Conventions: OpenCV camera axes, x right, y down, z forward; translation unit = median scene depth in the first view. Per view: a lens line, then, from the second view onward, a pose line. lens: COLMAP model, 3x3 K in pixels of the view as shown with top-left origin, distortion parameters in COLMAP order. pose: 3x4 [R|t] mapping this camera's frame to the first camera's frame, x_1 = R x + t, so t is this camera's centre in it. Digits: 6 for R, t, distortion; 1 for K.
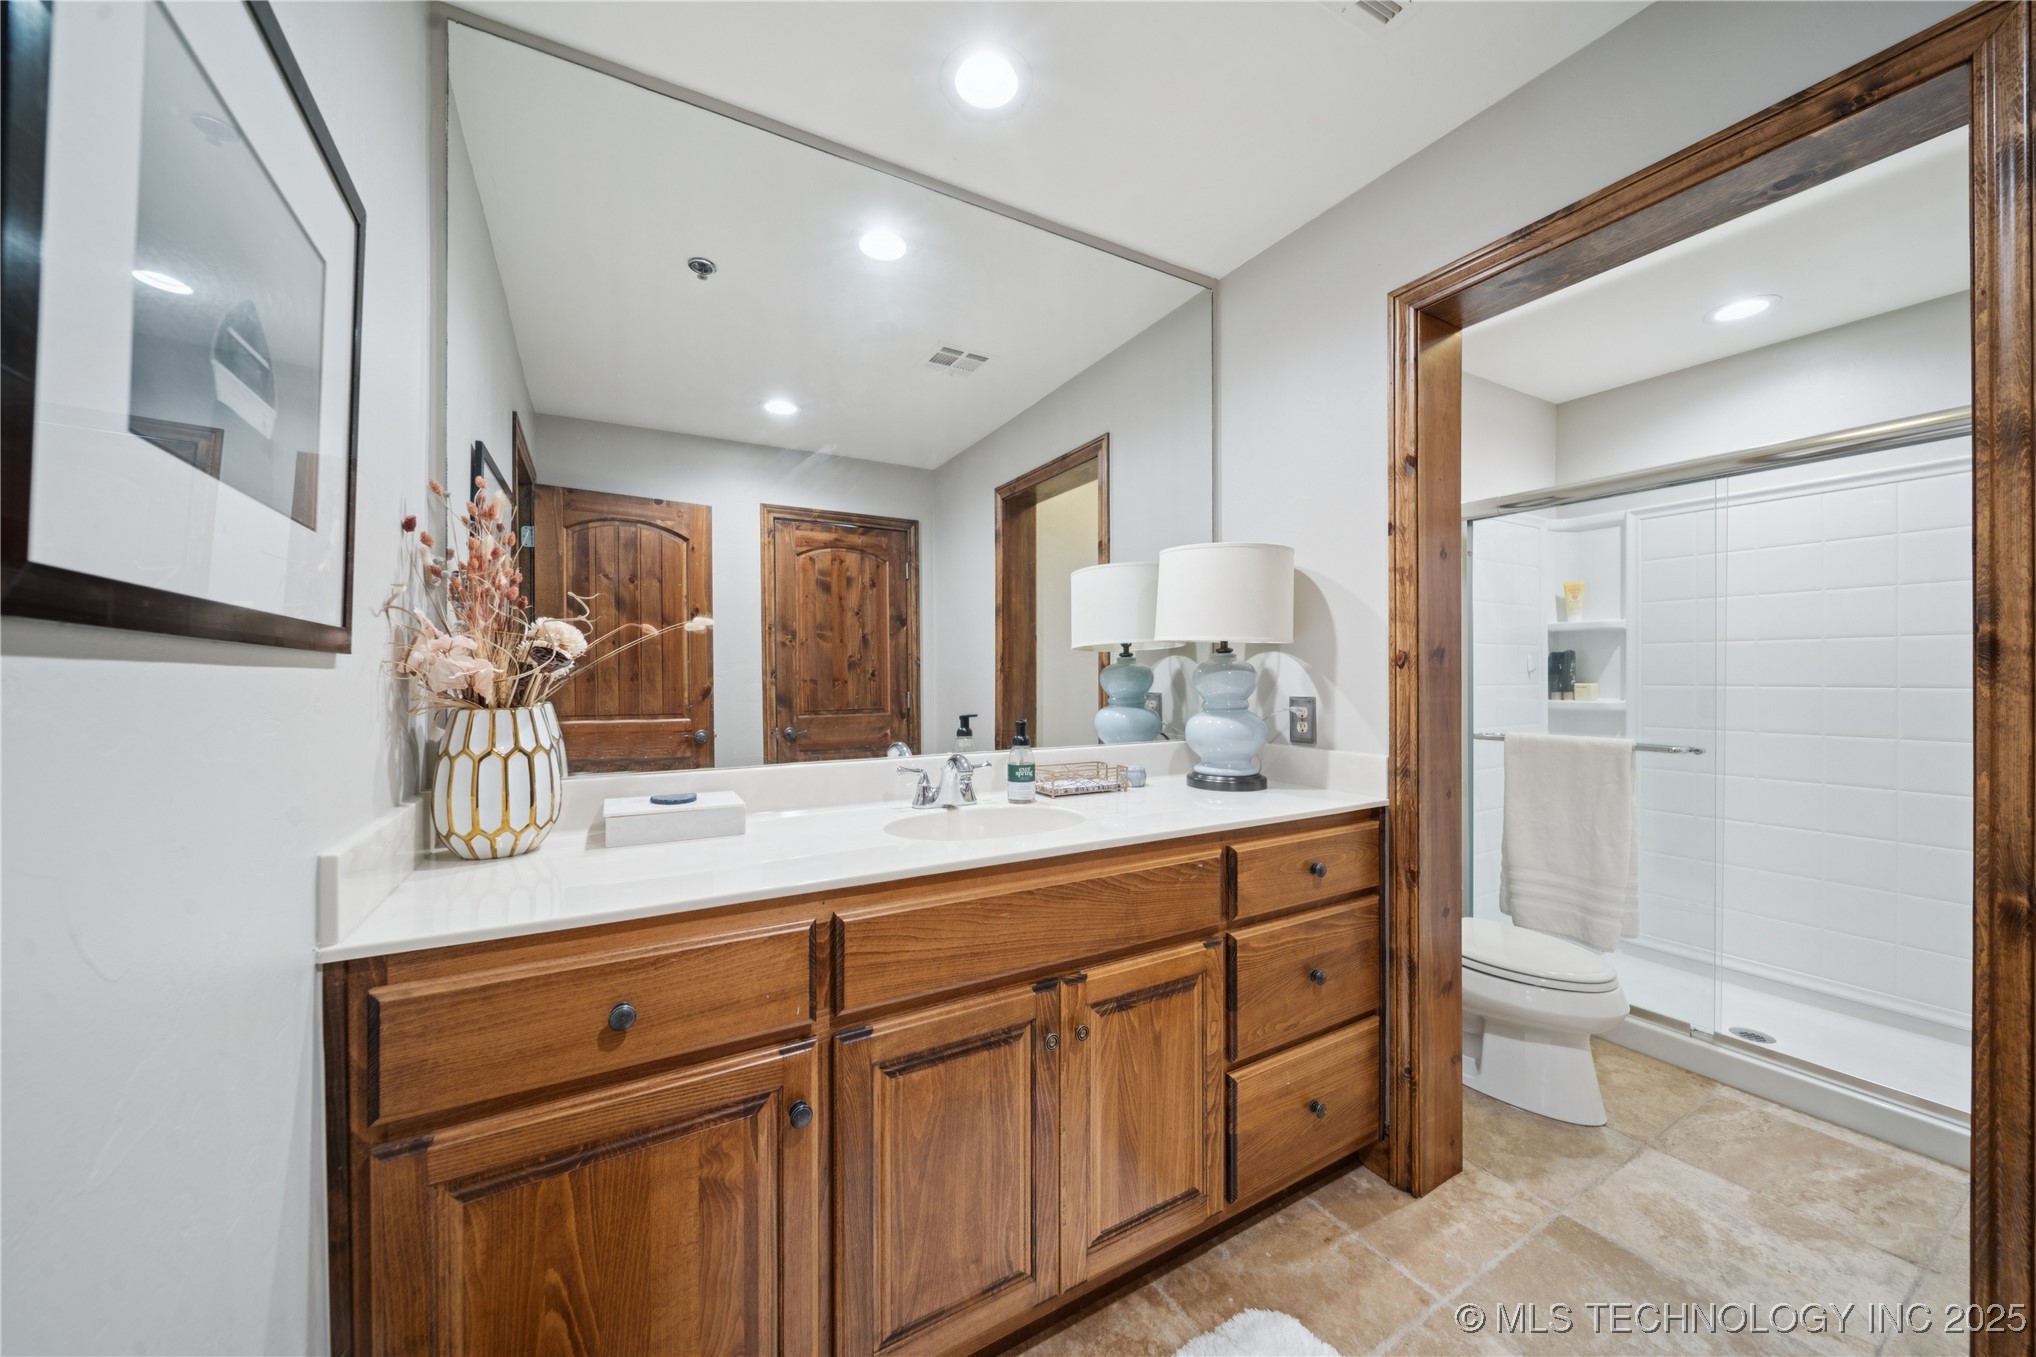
lens RADIAL K [[720.2, 0, 1020.3], [0, 720.2, 691.8], [0, 0, 1]] dist [0.002635, -0.002020]
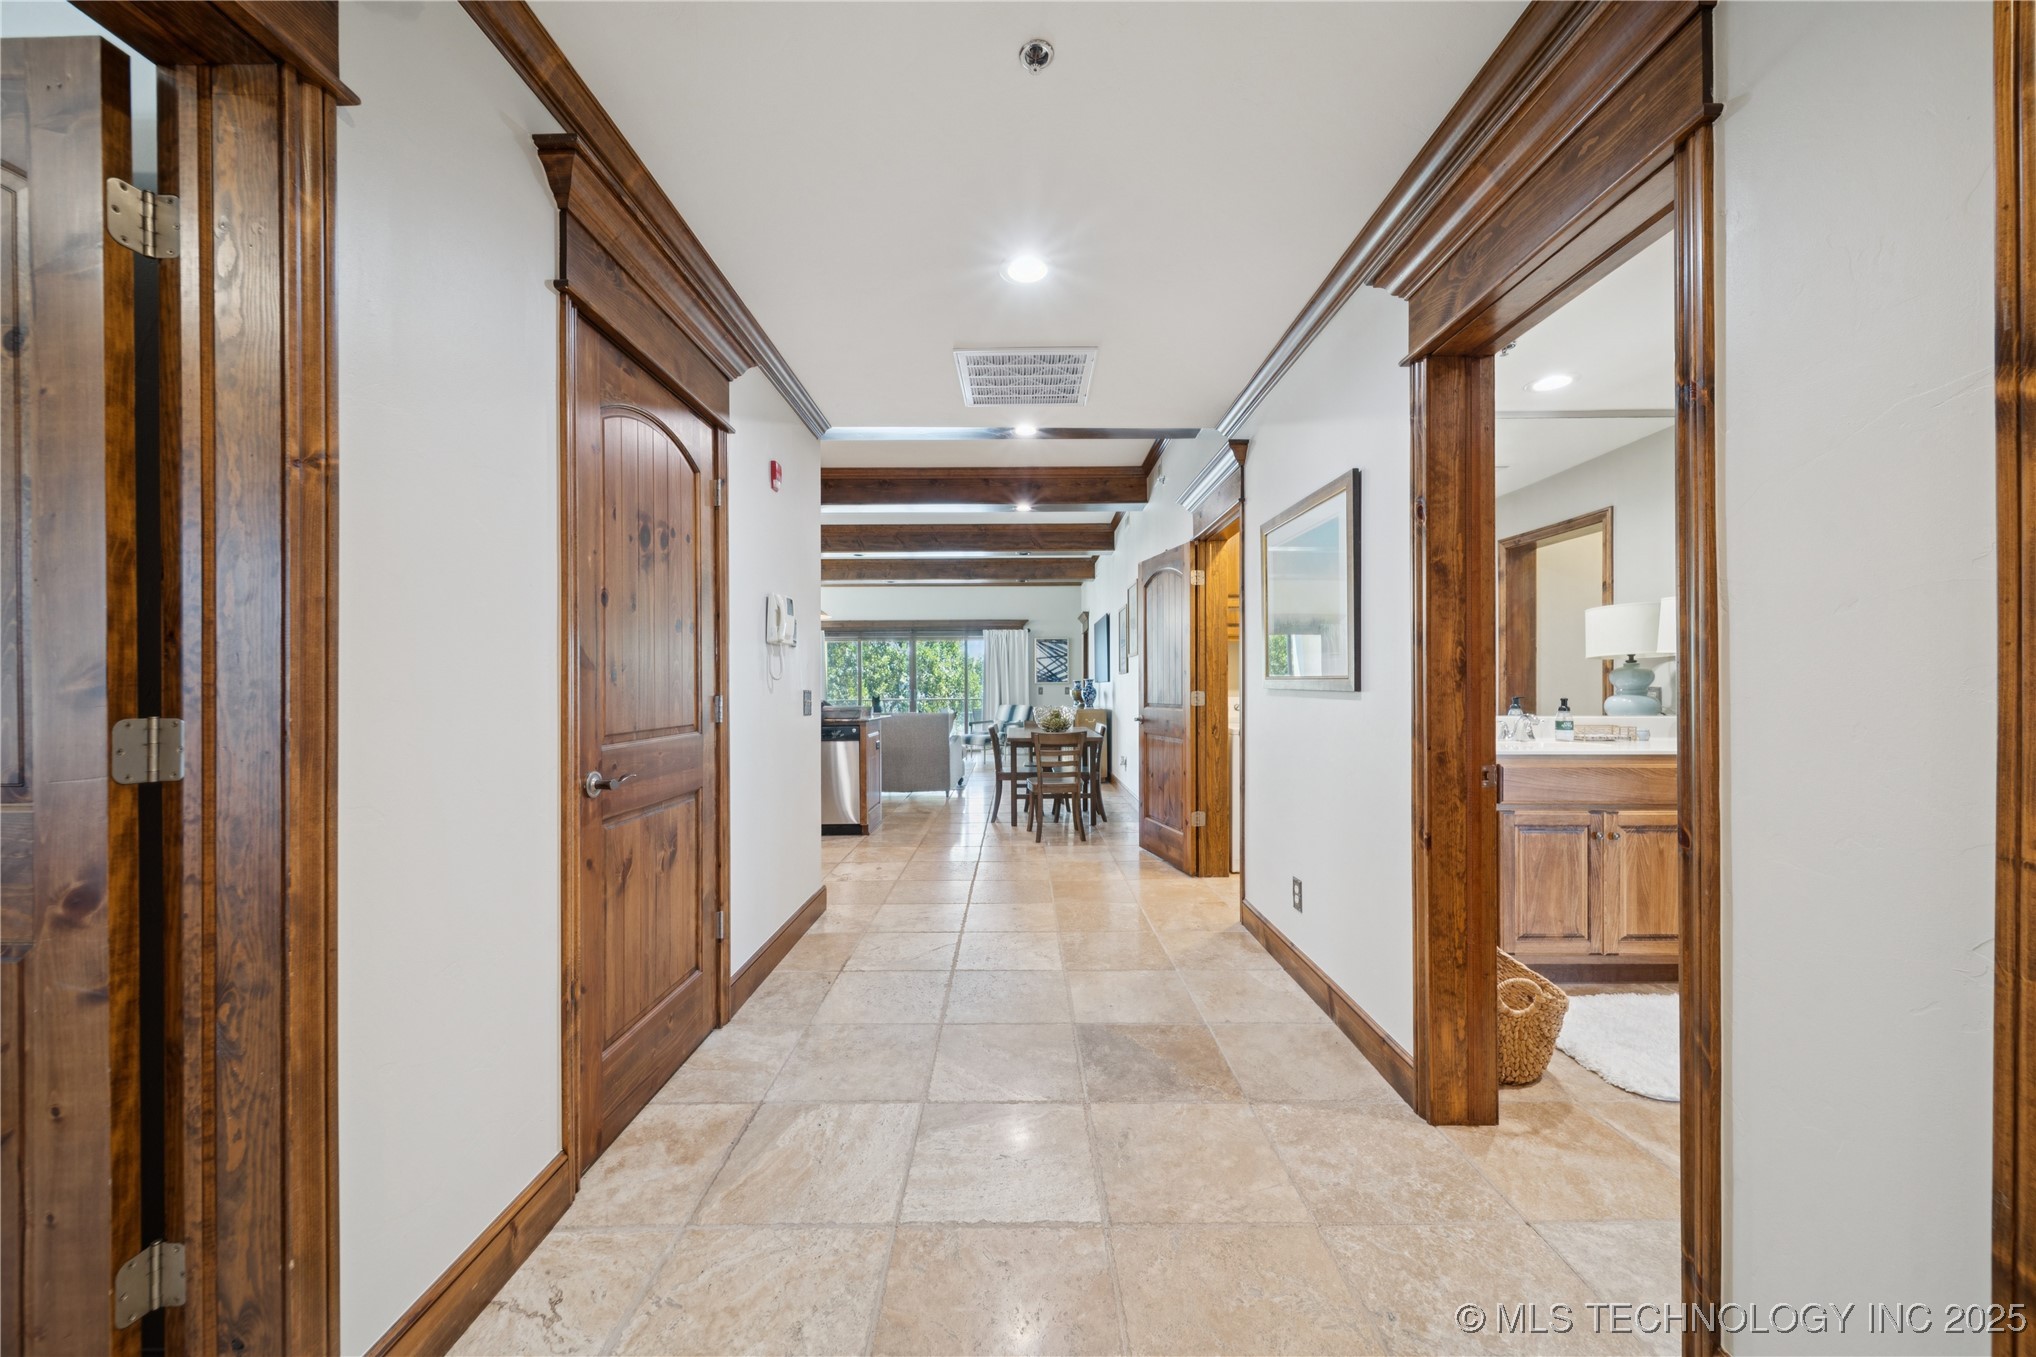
lens RADIAL K [[720.2, 0, 1020.3], [0, 720.2, 691.8], [0, 0, 1]] dist [0.002635, -0.002020]
pose [[0.865147, 0.005176, -0.501492, -0.355644], [-0.013266, 0.999833, -0.012565, 0.084585], [0.501343, 0.017523, 0.865071, -1.666973]]
